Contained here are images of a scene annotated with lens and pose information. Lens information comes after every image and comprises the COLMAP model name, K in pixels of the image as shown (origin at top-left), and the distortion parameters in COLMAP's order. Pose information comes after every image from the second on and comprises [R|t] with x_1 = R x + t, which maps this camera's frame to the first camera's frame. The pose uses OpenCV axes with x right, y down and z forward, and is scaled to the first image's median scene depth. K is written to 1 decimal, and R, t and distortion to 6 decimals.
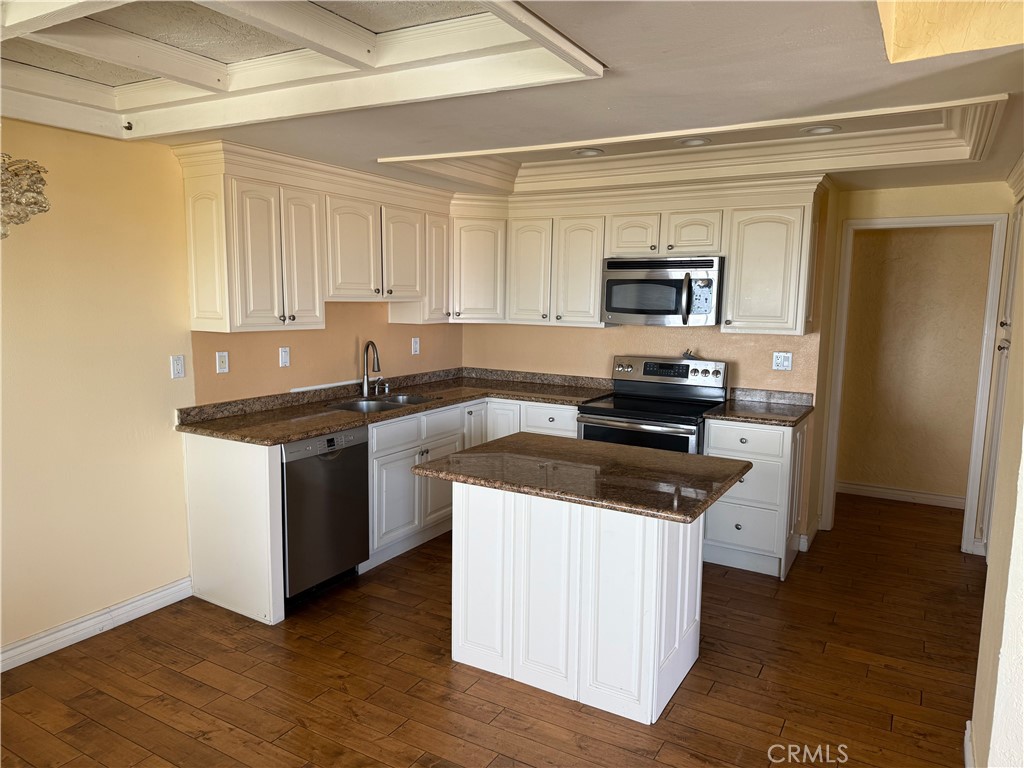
lens RADIAL K [[717.9, 0, 513.0], [0, 717.9, 382.1], [0, 0, 1]] dist [0.072672, -0.071205]
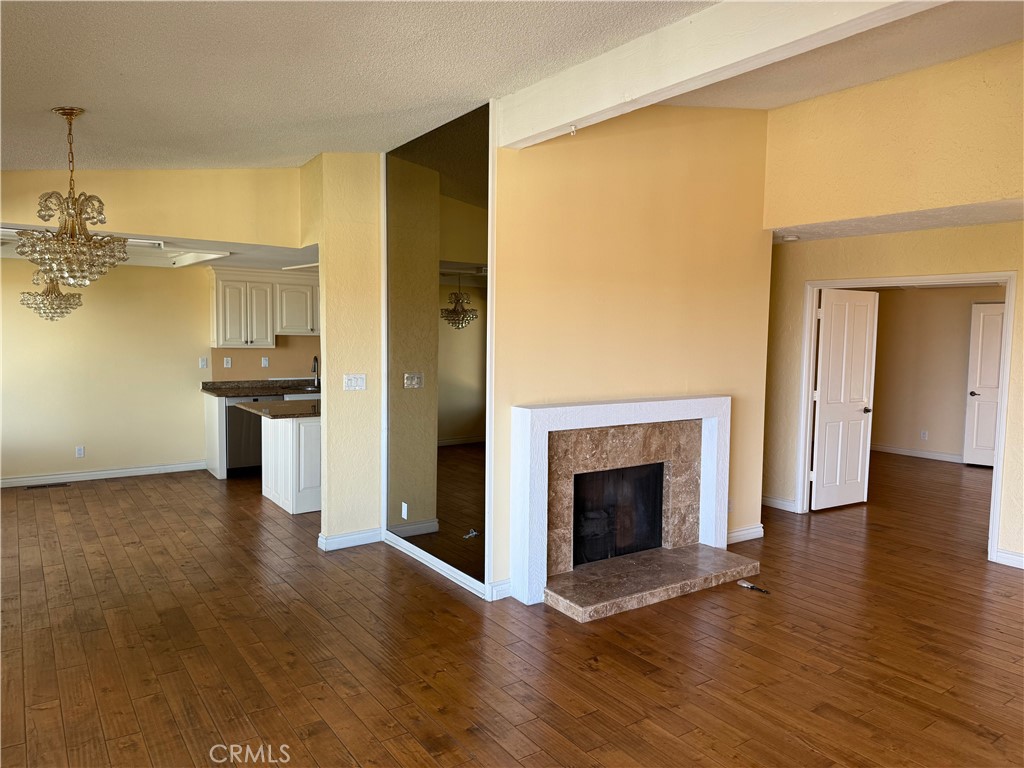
lens RADIAL K [[717.9, 0, 514.0], [0, 717.9, 380.3], [0, 0, 1]] dist [0.072672, -0.071205]
pose [[0.901587, 0.027395, -0.431730, 1.332057], [-0.053389, 0.997410, -0.048204, 0.085264], [0.429291, 0.066509, 0.900714, -0.586057]]
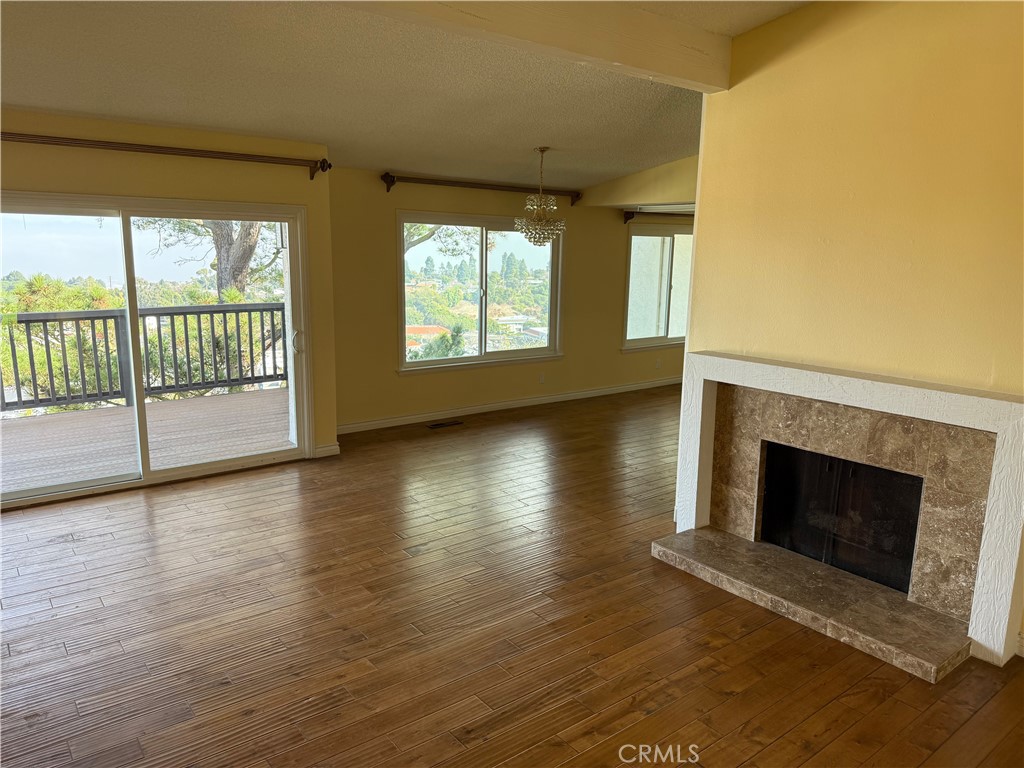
lens RADIAL K [[717.9, 0, 510.8], [0, 717.9, 383.6], [0, 0, 1]] dist [0.072672, -0.071205]
pose [[-0.377961, 0.146894, -0.914094, 1.959842], [-0.142001, 0.966452, 0.214023, -0.063889], [0.914867, 0.210695, -0.344422, 0.434966]]
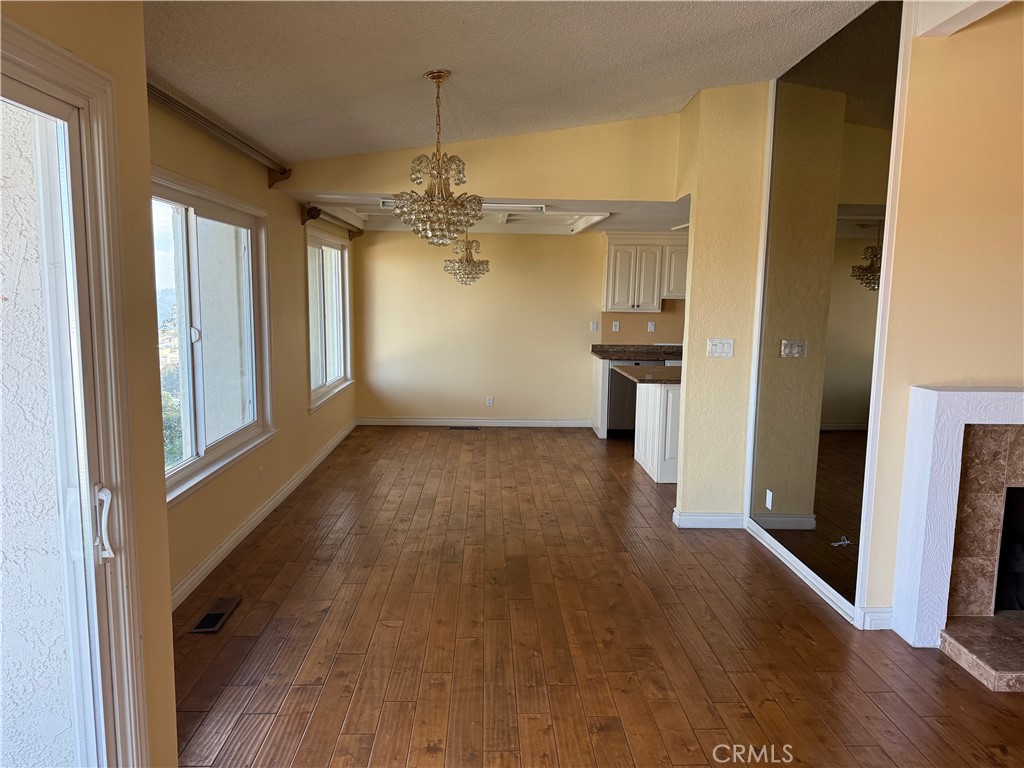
lens RADIAL K [[717.9, 0, 502.1], [0, 717.9, 393.4], [0, 0, 1]] dist [0.072672, -0.071205]
pose [[0.523985, 0.111199, -0.844437, 1.321020], [-0.112347, 0.991802, 0.060892, 0.082029], [0.844285, 0.062964, 0.532182, -0.453718]]
